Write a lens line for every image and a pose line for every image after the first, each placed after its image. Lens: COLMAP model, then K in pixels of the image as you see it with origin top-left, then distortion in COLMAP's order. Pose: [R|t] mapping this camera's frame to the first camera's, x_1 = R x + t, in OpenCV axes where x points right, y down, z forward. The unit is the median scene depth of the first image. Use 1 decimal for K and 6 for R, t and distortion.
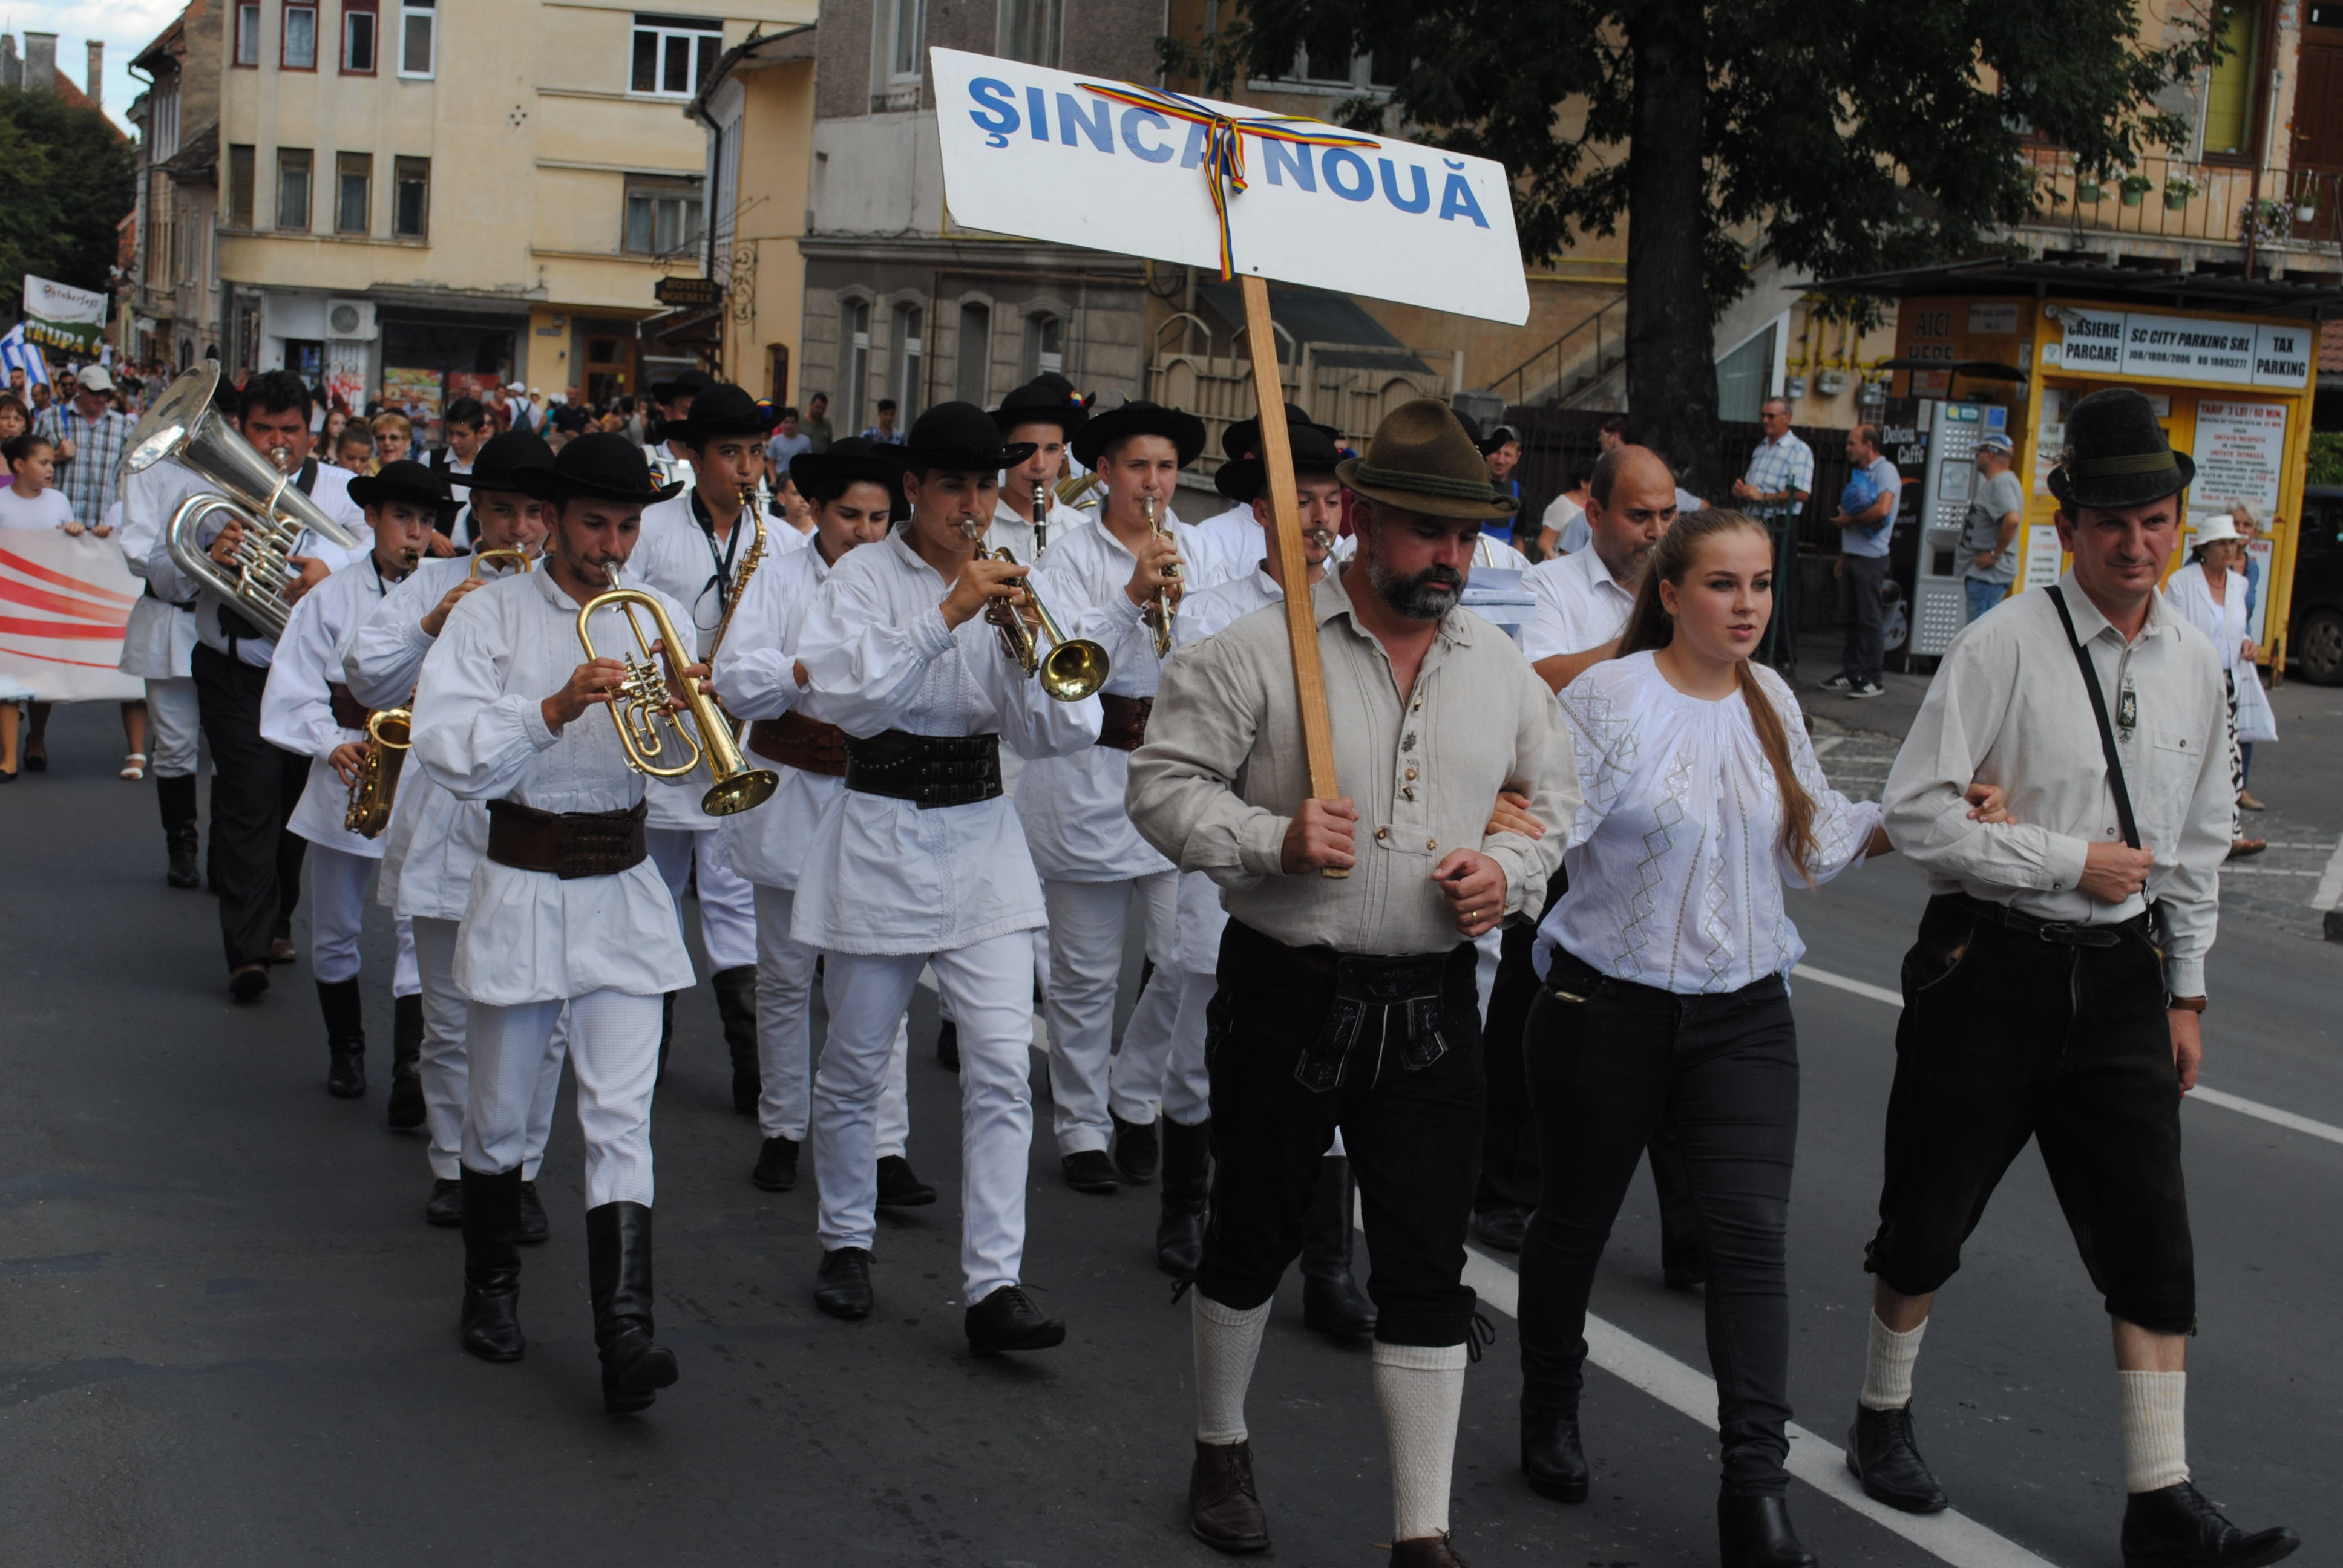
lens RADIAL K [[3298.2, 0, 1173.7], [0, 3298.2, 838.9], [0, 0, 1]] dist [-0.058251, 0.000000]
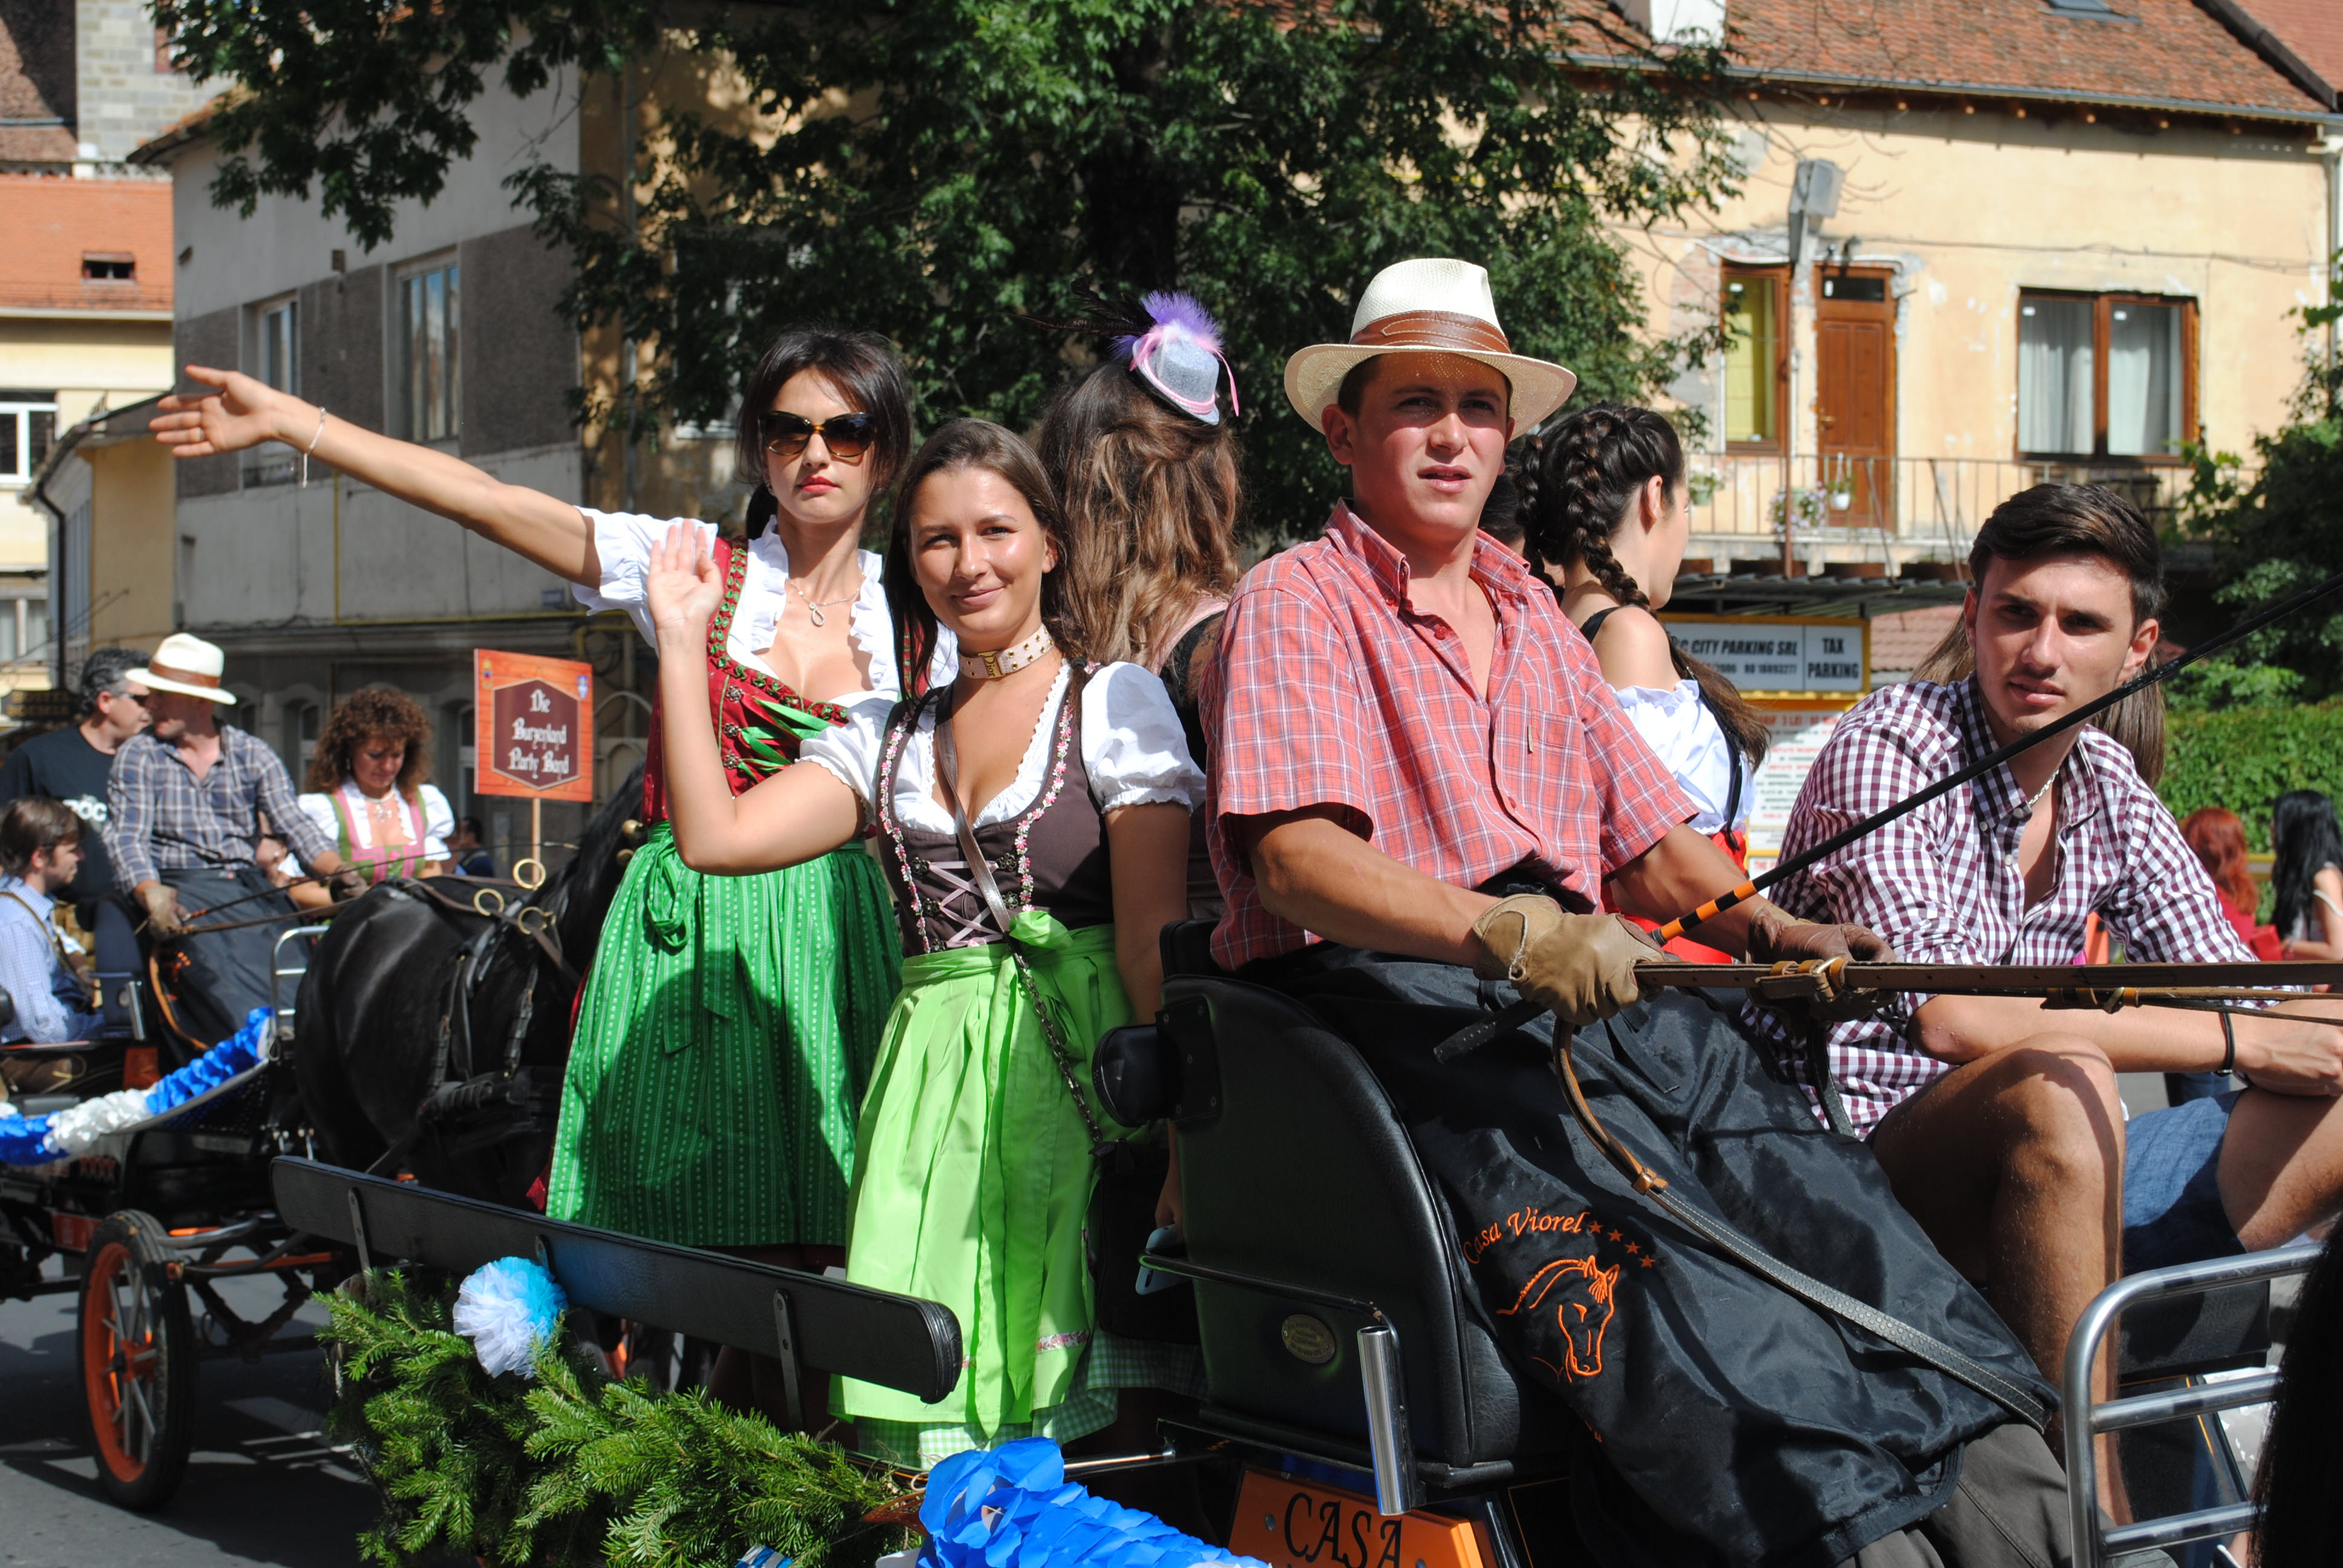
lens RADIAL K [[4217.9, 0, 1166.0], [0, 4217.9, 771.8], [0, 0, 1]] dist [-0.073534, 0.000000]
pose [[0.983953, -0.067329, 0.165239, -0.039382], [0.089169, 0.987689, -0.128530, 0.017623], [-0.154551, 0.141202, 0.977843, -0.111736]]
